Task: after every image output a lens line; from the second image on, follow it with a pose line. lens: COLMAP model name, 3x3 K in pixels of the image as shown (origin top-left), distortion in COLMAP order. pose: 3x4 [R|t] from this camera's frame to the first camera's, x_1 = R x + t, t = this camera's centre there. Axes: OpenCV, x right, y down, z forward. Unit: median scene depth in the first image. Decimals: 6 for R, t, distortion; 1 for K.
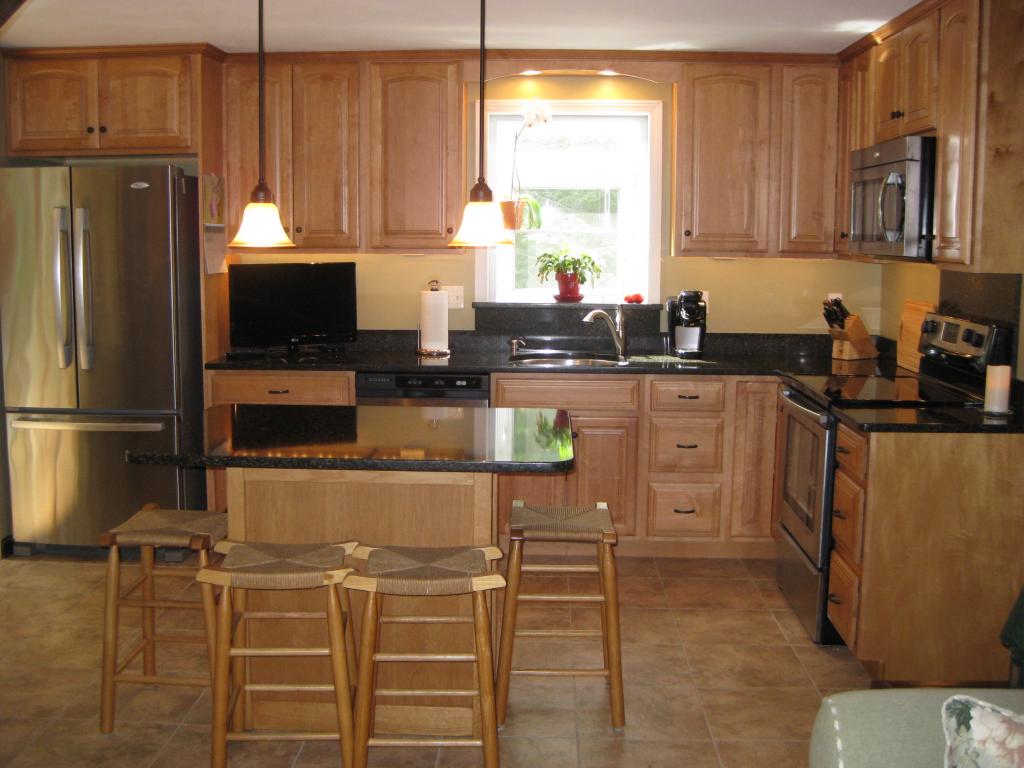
lens RADIAL K [[1147.2, 0, 510.8], [0, 1147.2, 373.3], [0, 0, 1]] dist [-0.118774, 0.000000]
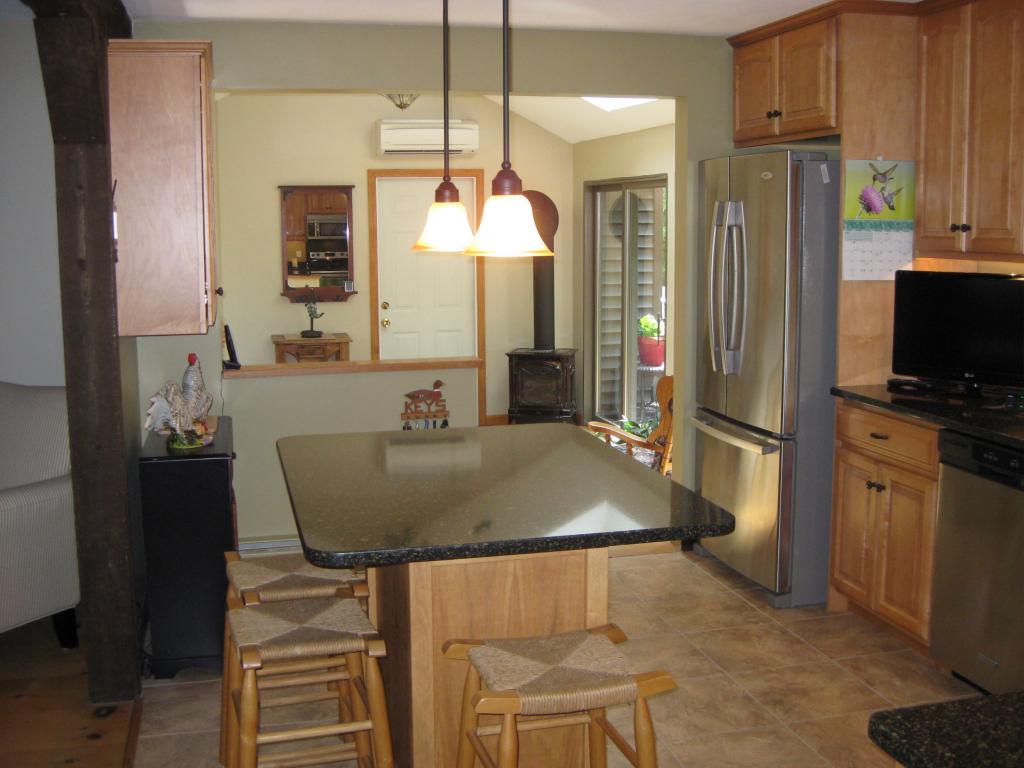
lens RADIAL K [[1147.2, 0, 514.3], [0, 1147.2, 389.3], [0, 0, 1]] dist [-0.118774, 0.000000]
pose [[0.285111, 0.134431, -0.949021, 0.440754], [-0.108496, 0.988279, 0.107397, -0.069350], [0.952334, 0.072345, 0.296354, 0.517605]]
